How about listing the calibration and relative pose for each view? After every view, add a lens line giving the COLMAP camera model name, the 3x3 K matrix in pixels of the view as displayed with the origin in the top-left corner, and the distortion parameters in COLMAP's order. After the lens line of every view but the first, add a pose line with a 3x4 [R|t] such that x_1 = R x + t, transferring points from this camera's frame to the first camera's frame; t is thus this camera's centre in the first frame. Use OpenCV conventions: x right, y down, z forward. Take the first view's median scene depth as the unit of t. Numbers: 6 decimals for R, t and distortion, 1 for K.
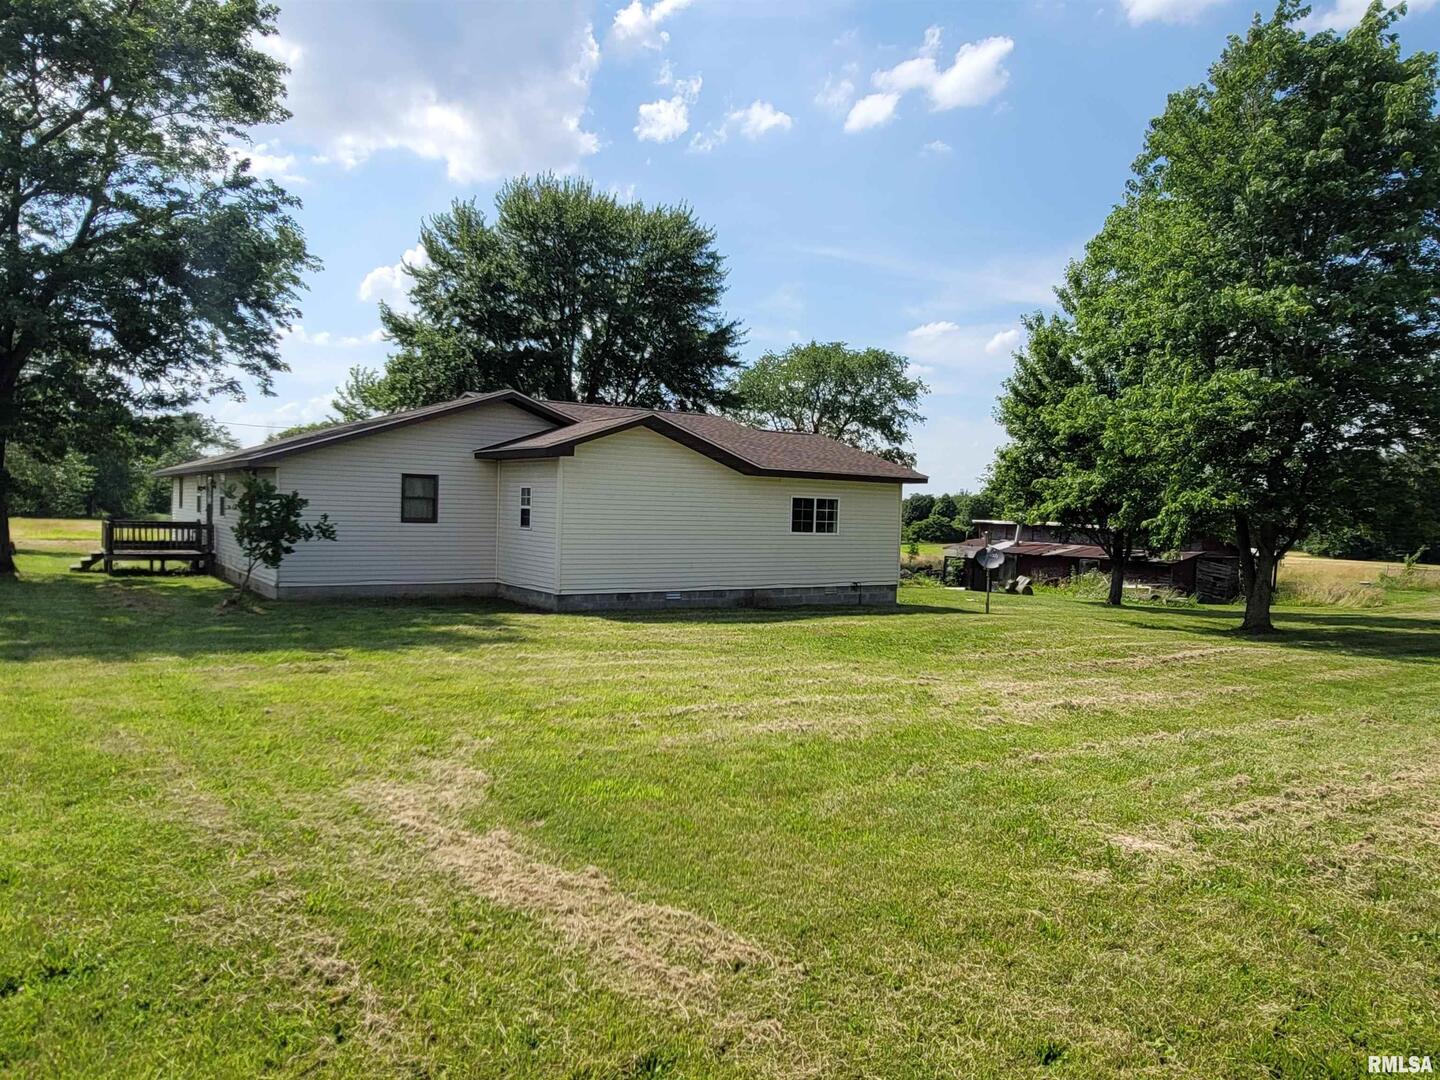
lens RADIAL K [[973.9, 0, 730.5], [0, 973.9, 520.6], [0, 0, 1]] dist [-0.024218, 0.000544]
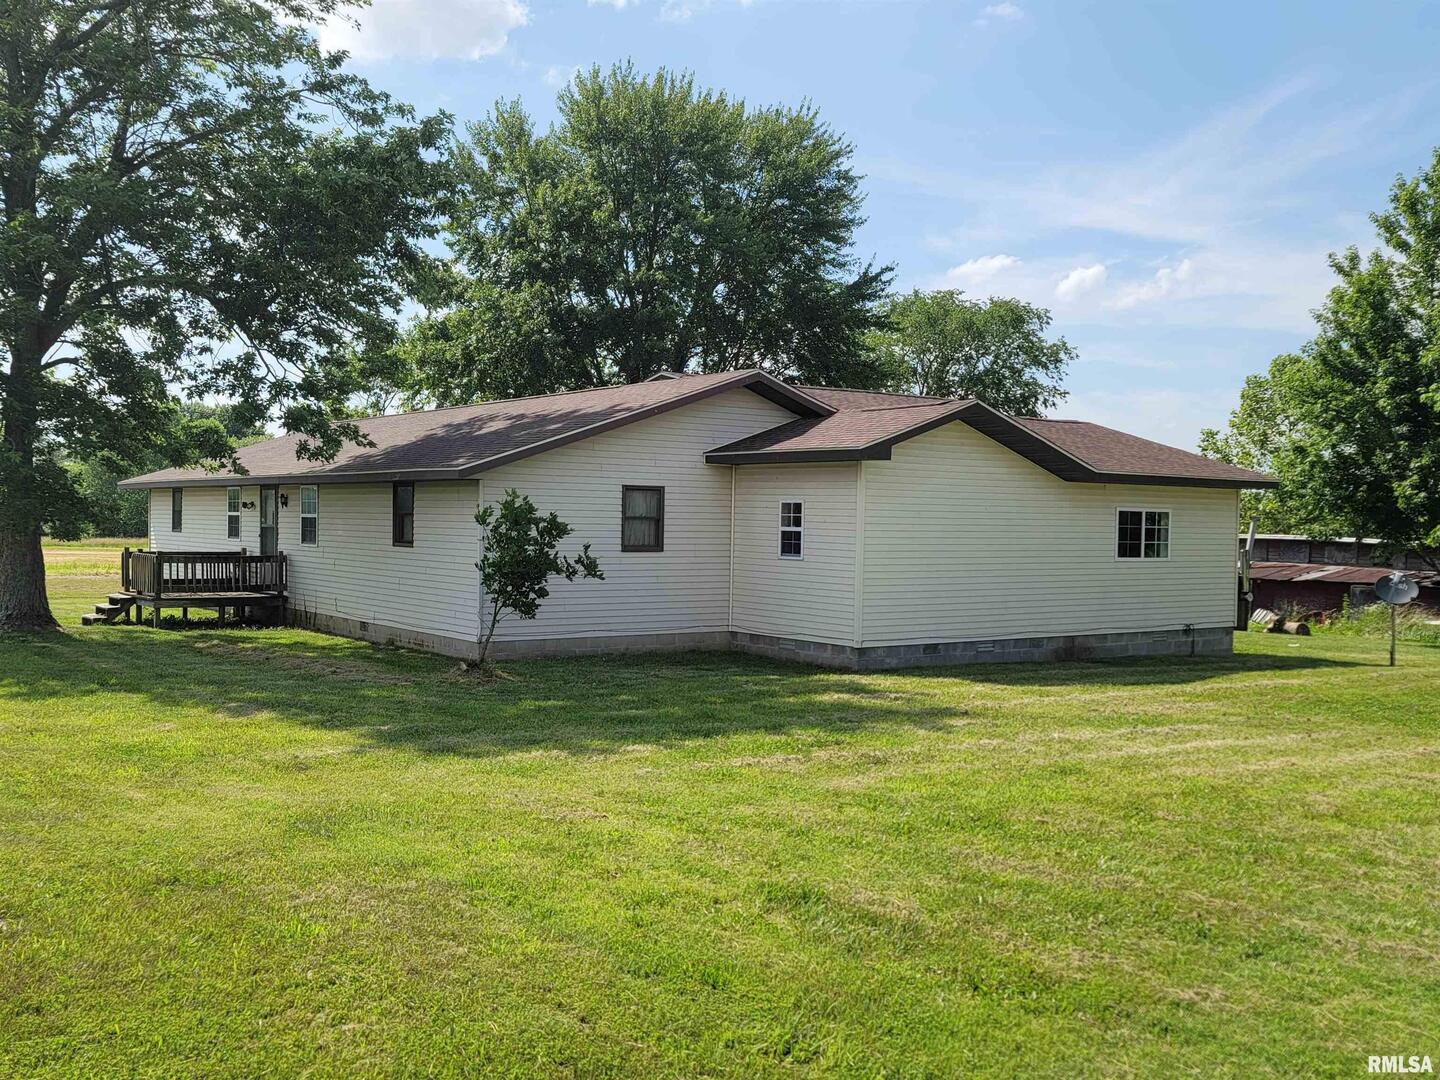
lens RADIAL K [[1337.9, 0, 720.0], [0, 1337.9, 540.0], [0, 0, 1]] dist [0.042608, -0.005832]
pose [[0.999767, -0.011940, 0.017971, -0.241669], [0.011851, 0.999917, 0.005092, -0.009610], [-0.018030, -0.004878, 0.999826, -0.012231]]
